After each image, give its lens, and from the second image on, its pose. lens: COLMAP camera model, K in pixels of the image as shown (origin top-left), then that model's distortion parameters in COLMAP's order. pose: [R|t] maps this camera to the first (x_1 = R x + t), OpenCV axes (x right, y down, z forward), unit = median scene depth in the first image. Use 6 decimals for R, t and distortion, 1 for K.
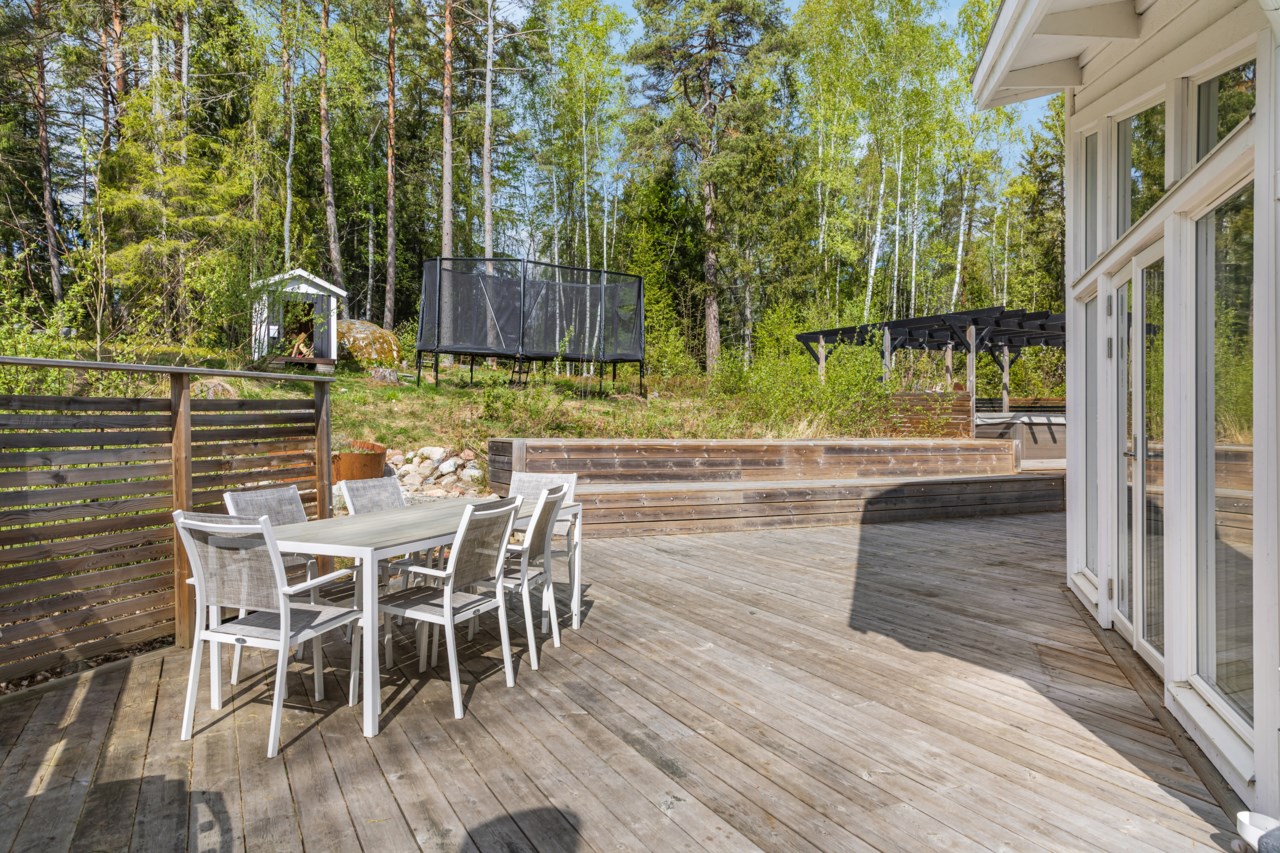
lens RADIAL K [[878.7, 0, 640.0], [0, 878.7, 426.5], [0, 0, 1]] dist [0.048562, -0.003502]
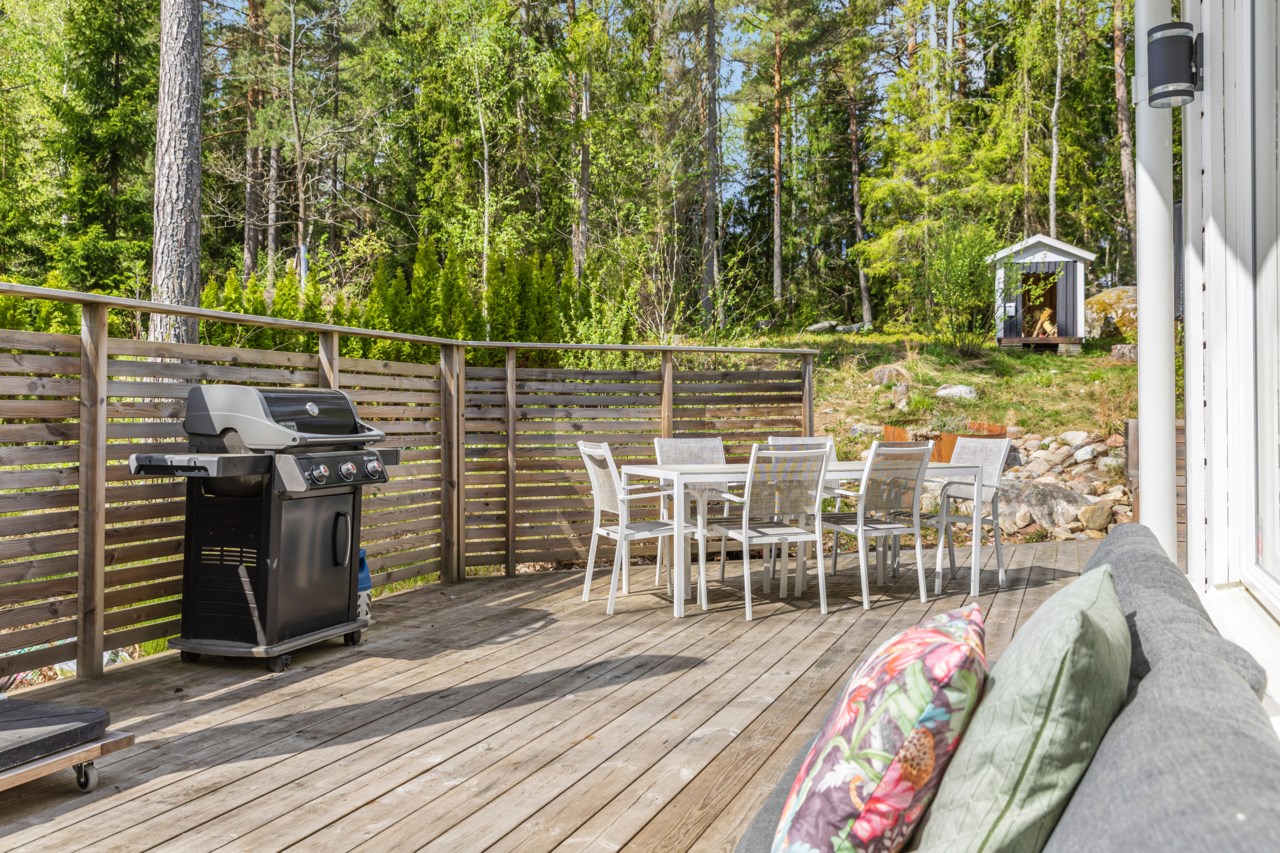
lens RADIAL K [[1135.0, 0, 640.0], [0, 1135.0, 426.5], [0, 0, 1]] dist [0.003408, 0.003919]
pose [[0.680213, 0.000420, -0.733014, 0.155648], [-0.004009, 0.999987, -0.003147, 0.013078], [0.733003, 0.005080, 0.680206, -0.030937]]
